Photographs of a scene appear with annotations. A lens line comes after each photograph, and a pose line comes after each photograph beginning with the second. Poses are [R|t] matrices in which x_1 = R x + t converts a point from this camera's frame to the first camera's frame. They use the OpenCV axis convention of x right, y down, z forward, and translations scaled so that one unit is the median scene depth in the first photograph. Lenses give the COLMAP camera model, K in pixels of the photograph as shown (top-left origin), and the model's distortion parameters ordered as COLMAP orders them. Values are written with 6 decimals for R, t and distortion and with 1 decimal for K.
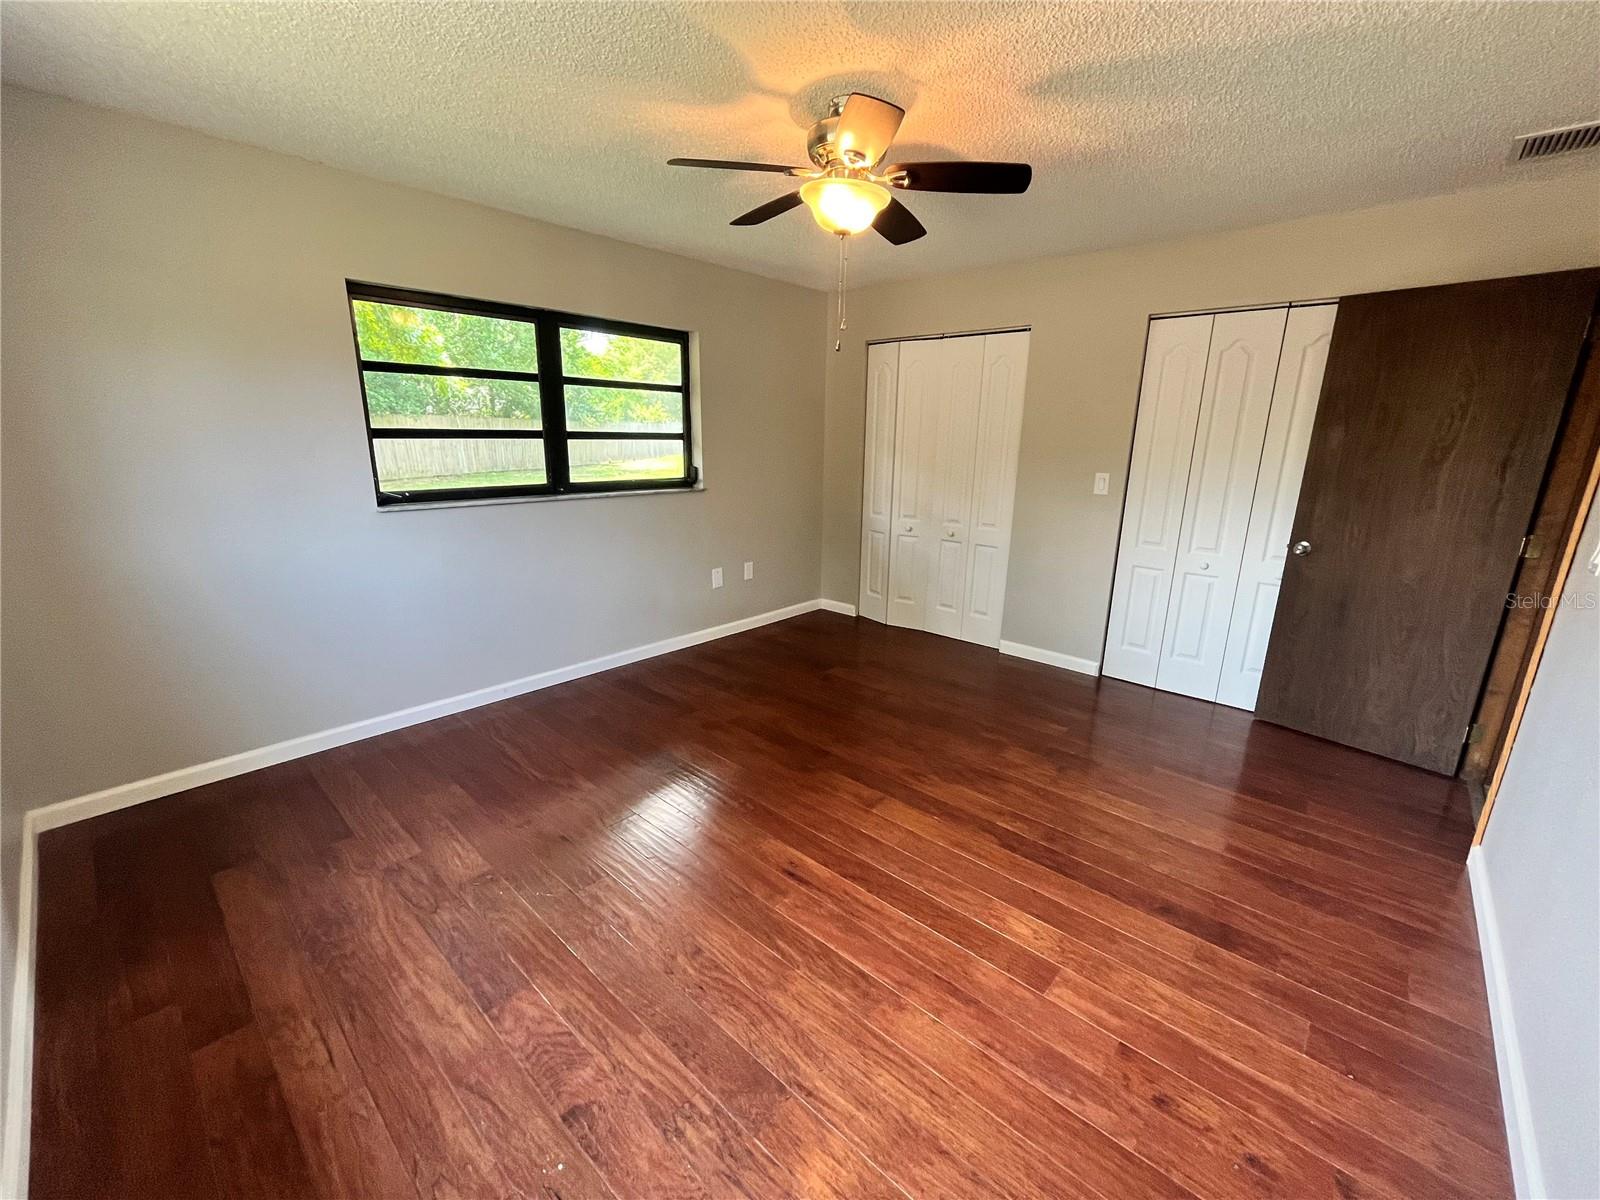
lens RADIAL K [[653.1, 0, 798.7], [0, 653.1, 604.4], [0, 0, 1]] dist [-0.002080, 0.000073]
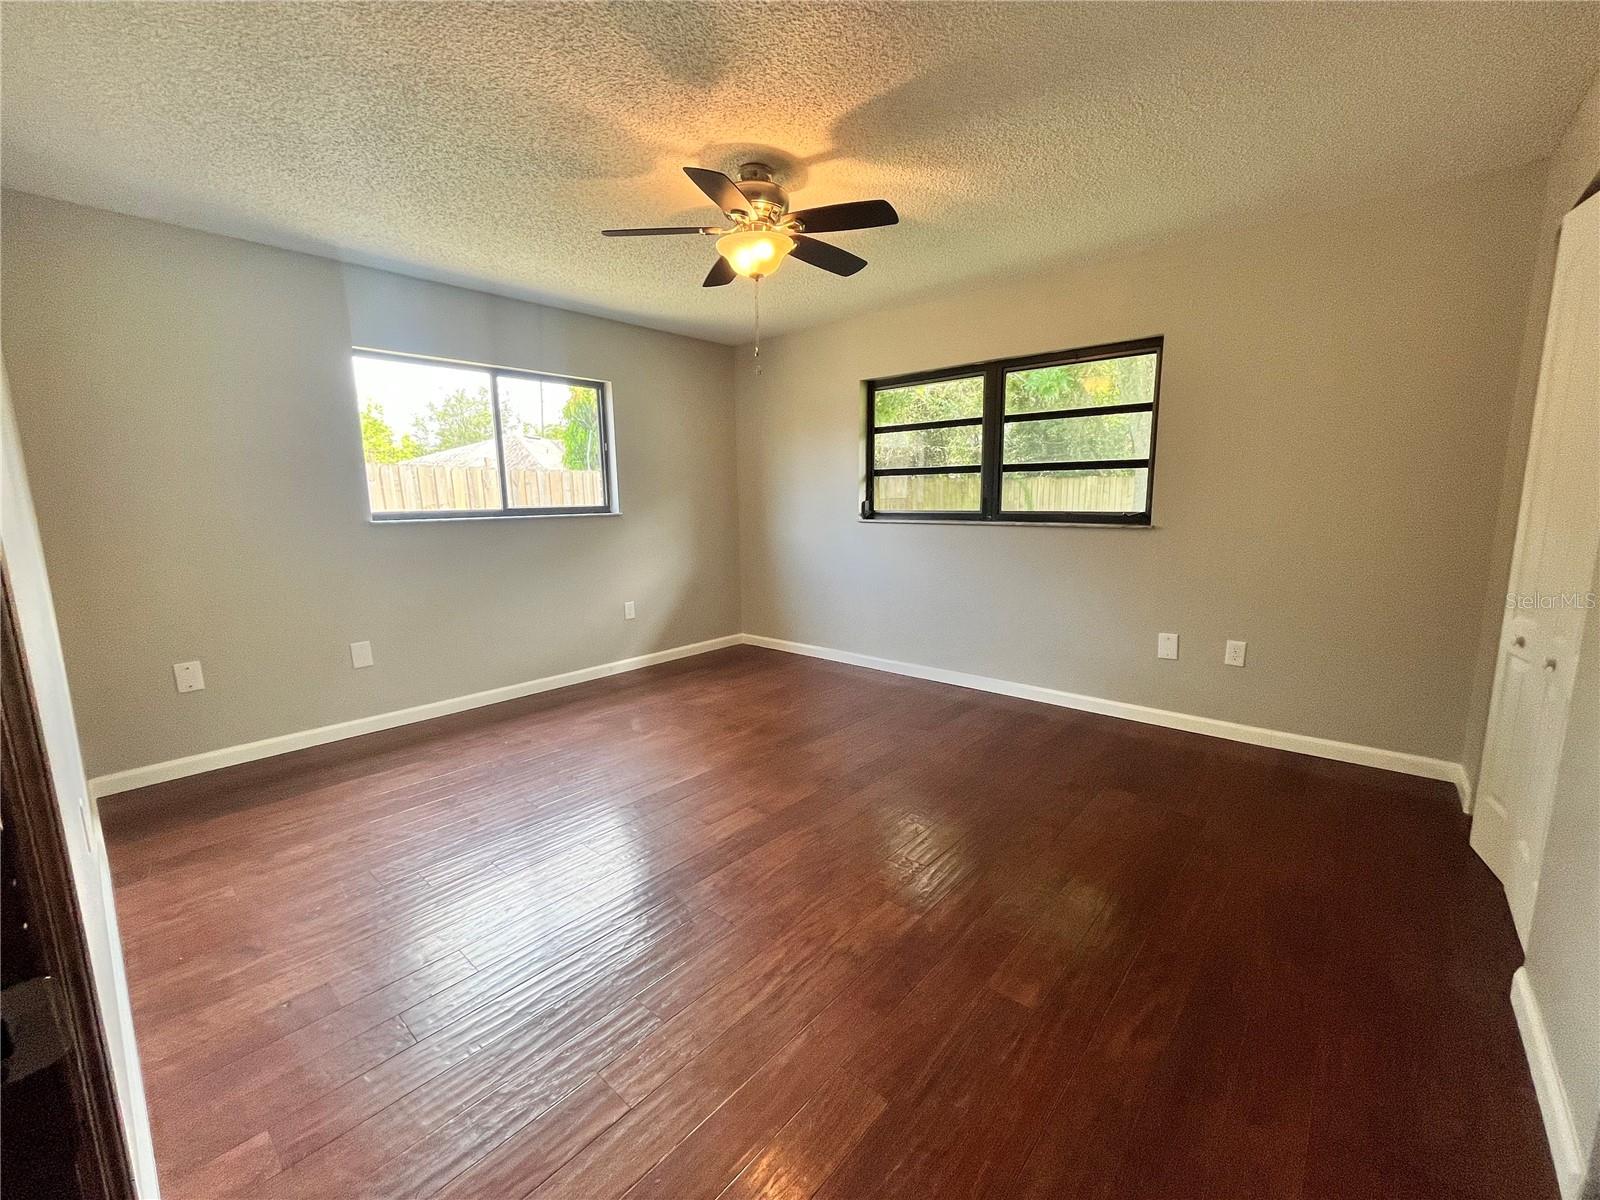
lens RADIAL K [[653.1, 0, 798.7], [0, 653.1, 604.4], [0, 0, 1]] dist [-0.002080, 0.000073]
pose [[0.009881, 0.144875, -0.989401, 0.756549], [-0.244232, 0.959832, 0.138106, -0.107063], [0.969666, 0.240279, 0.044867, 0.669627]]
